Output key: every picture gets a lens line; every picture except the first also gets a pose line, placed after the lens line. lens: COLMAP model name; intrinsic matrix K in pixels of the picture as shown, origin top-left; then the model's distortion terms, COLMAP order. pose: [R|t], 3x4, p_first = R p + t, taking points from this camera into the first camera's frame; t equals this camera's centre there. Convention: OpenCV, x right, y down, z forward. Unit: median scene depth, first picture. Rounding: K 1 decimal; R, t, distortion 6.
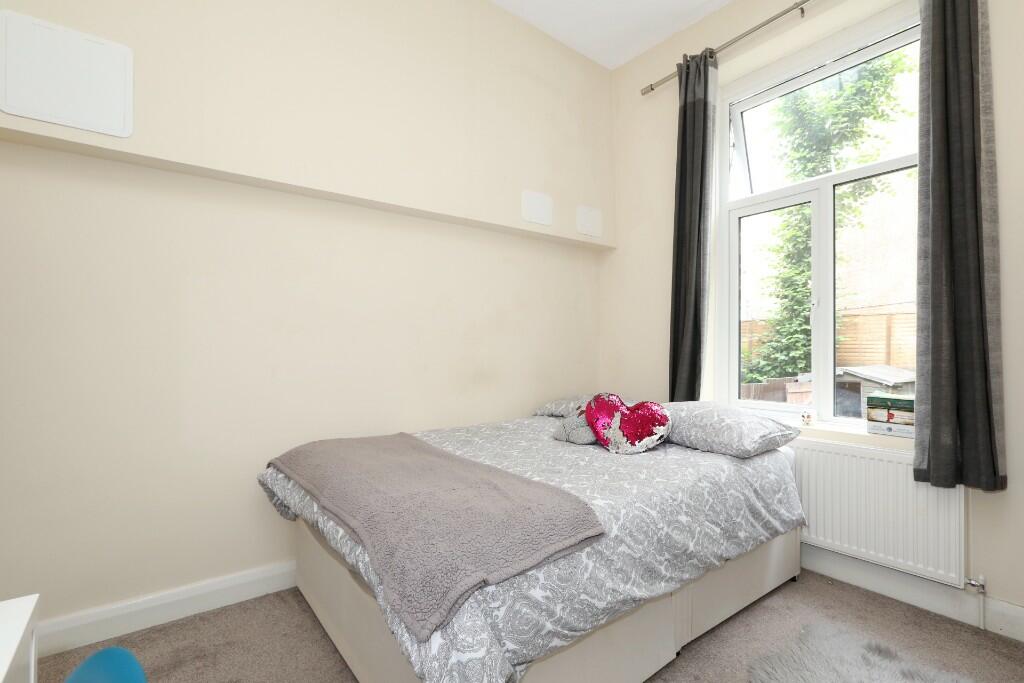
lens RADIAL K [[475.7, 0, 512.0], [0, 475.7, 341.5], [0, 0, 1]] dist [-0.000121, 0.000043]
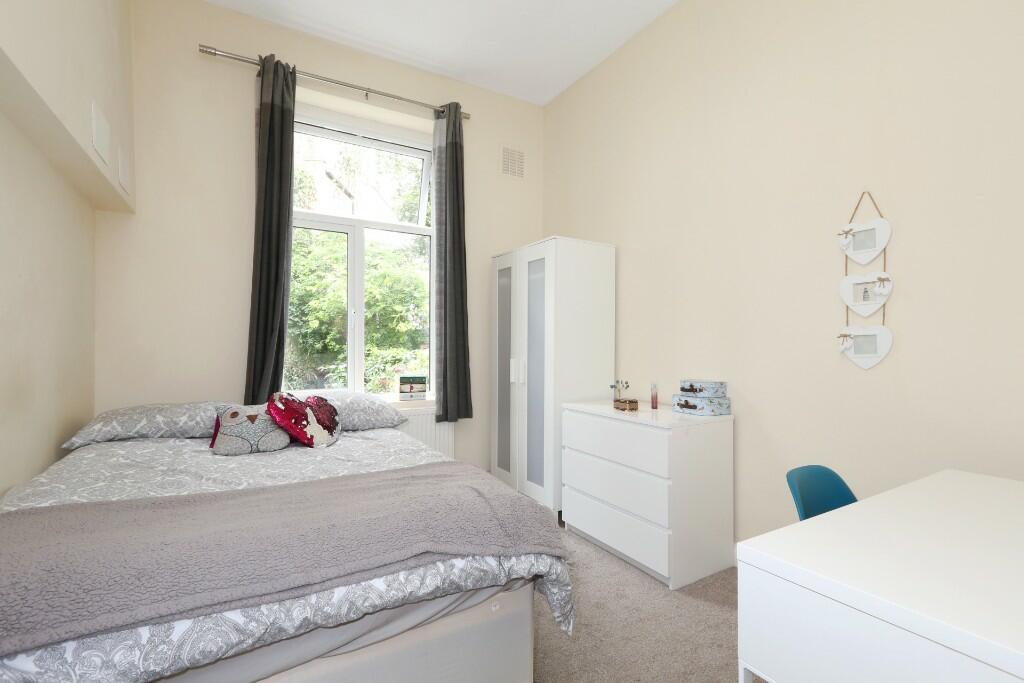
lens RADIAL K [[475.7, 0, 512.0], [0, 475.7, 341.5], [0, 0, 1]] dist [-0.000121, 0.000043]
pose [[0.129835, 0.008433, 0.991500, -0.748082], [-0.024521, 0.999685, -0.005291, 0.000350], [-0.991232, -0.023626, 0.130001, 0.458590]]
